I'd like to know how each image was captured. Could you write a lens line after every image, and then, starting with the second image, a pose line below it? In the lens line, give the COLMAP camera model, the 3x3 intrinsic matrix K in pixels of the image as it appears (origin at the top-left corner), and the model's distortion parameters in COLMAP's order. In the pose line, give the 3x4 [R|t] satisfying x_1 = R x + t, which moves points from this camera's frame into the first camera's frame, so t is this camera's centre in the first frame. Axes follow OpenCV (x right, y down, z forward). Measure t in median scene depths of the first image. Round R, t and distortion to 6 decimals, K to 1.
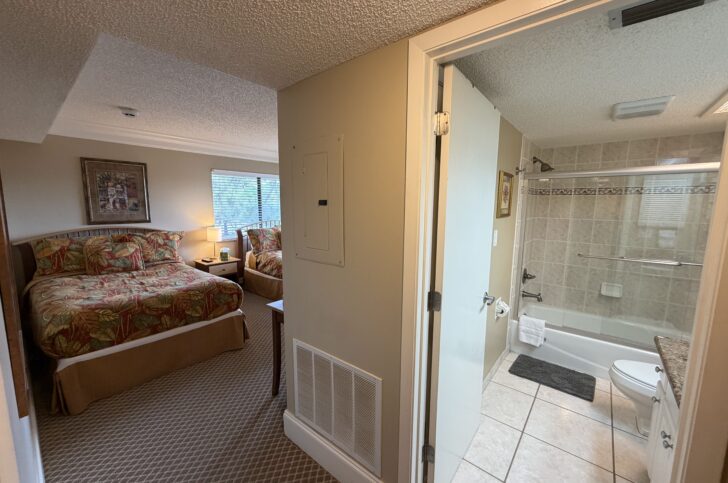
lens RADIAL K [[290.7, 0, 362.4], [0, 290.7, 242.2], [0, 0, 1]] dist [-0.001597, 0.000152]
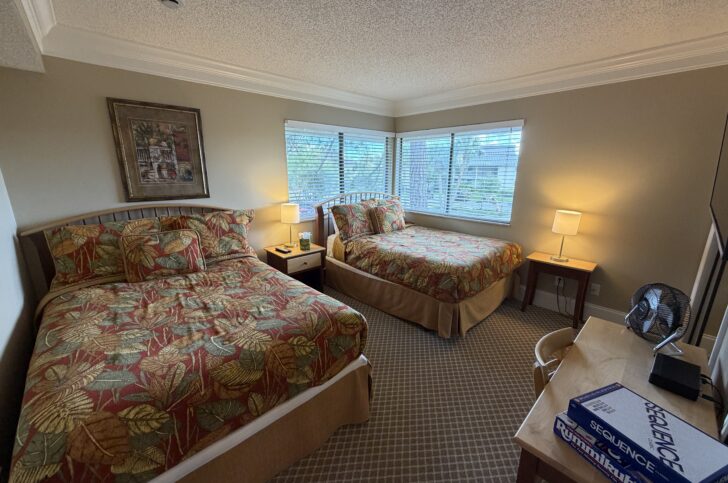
lens RADIAL K [[290.7, 0, 362.0], [0, 290.7, 241.0], [0, 0, 1]] dist [-0.001597, 0.000152]
pose [[0.991191, 0.025685, -0.129927, -0.313461], [-0.011483, 0.993987, 0.108898, -0.051625], [0.131943, -0.106447, 0.985525, 0.400547]]
